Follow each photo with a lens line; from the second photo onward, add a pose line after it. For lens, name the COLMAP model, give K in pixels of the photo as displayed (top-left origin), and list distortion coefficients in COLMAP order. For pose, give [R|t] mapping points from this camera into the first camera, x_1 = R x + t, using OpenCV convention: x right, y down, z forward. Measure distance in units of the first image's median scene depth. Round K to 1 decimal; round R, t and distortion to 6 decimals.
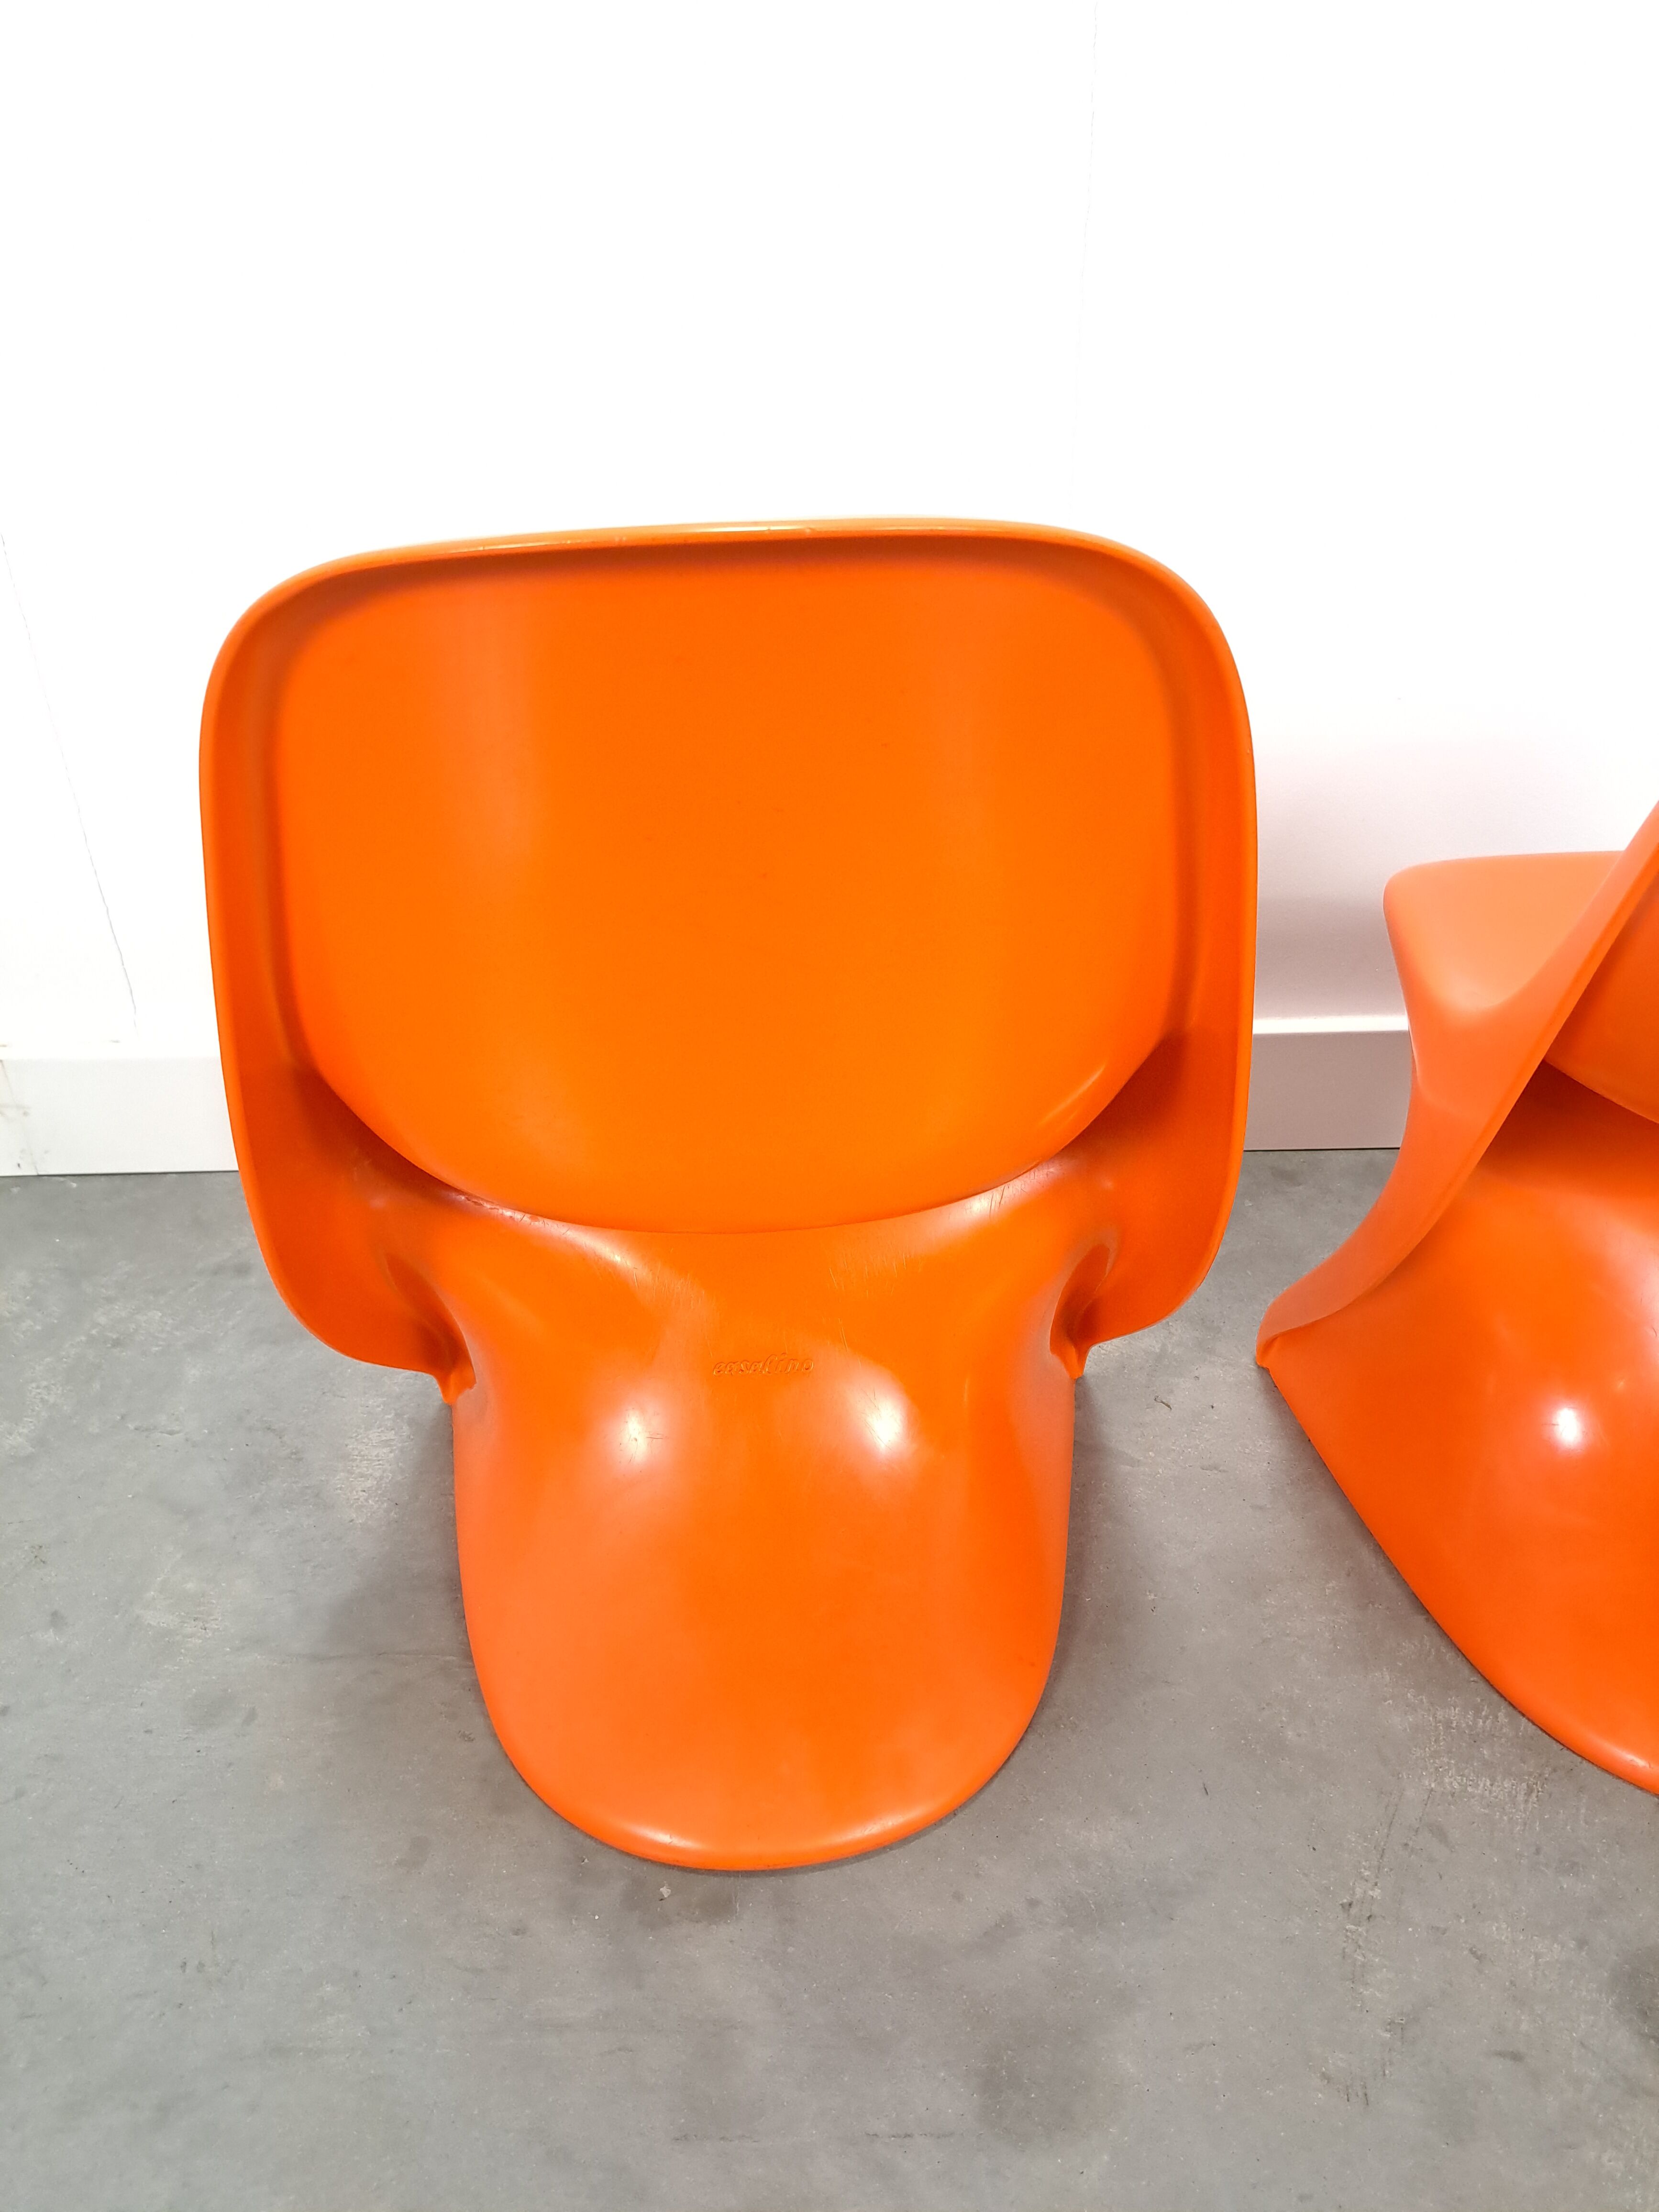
lens RADIAL K [[1608.7, 0, 818.1], [0, 1608.7, 1107.6], [0, 0, 1]] dist [0.015645, -0.007463]
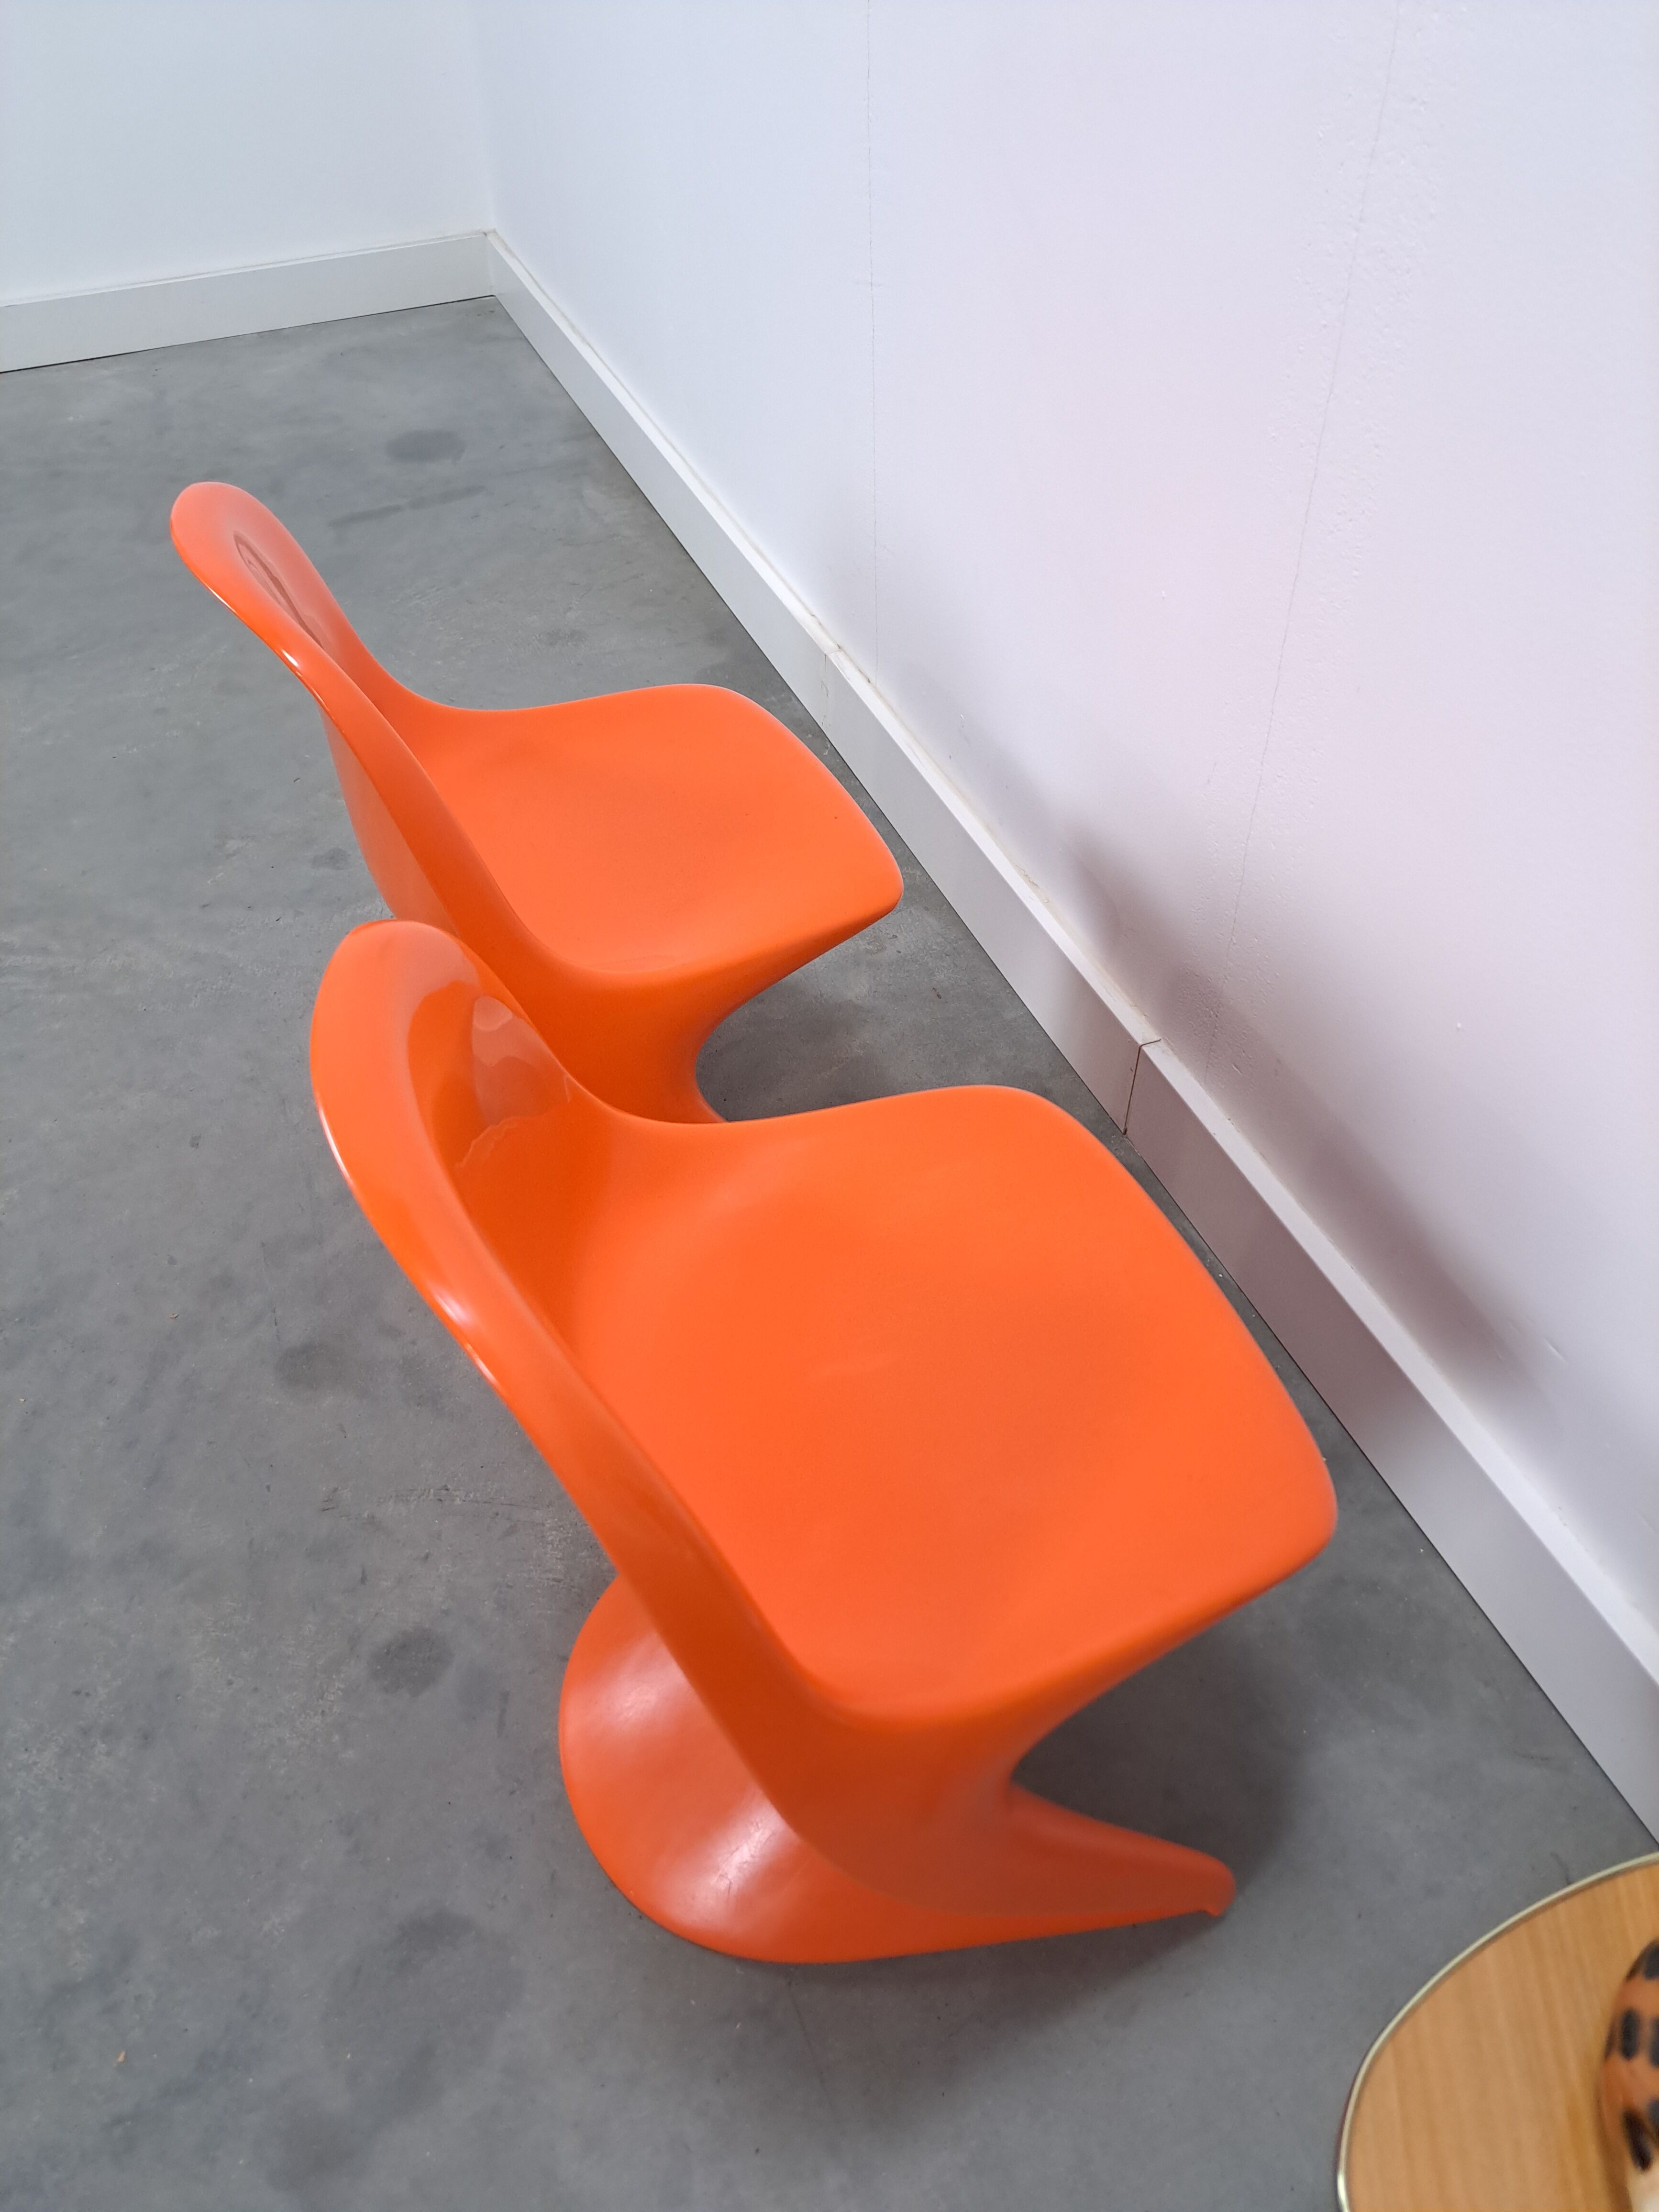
lens RADIAL K [[1608.7, 0, 818.1], [0, 1608.7, 1107.6], [0, 0, 1]] dist [0.015645, -0.007463]
pose [[0.356848, 0.650481, -0.670473, 1.221424], [-0.451473, 0.748430, 0.485824, -0.689003], [0.817821, 0.129335, 0.560750, 0.348364]]
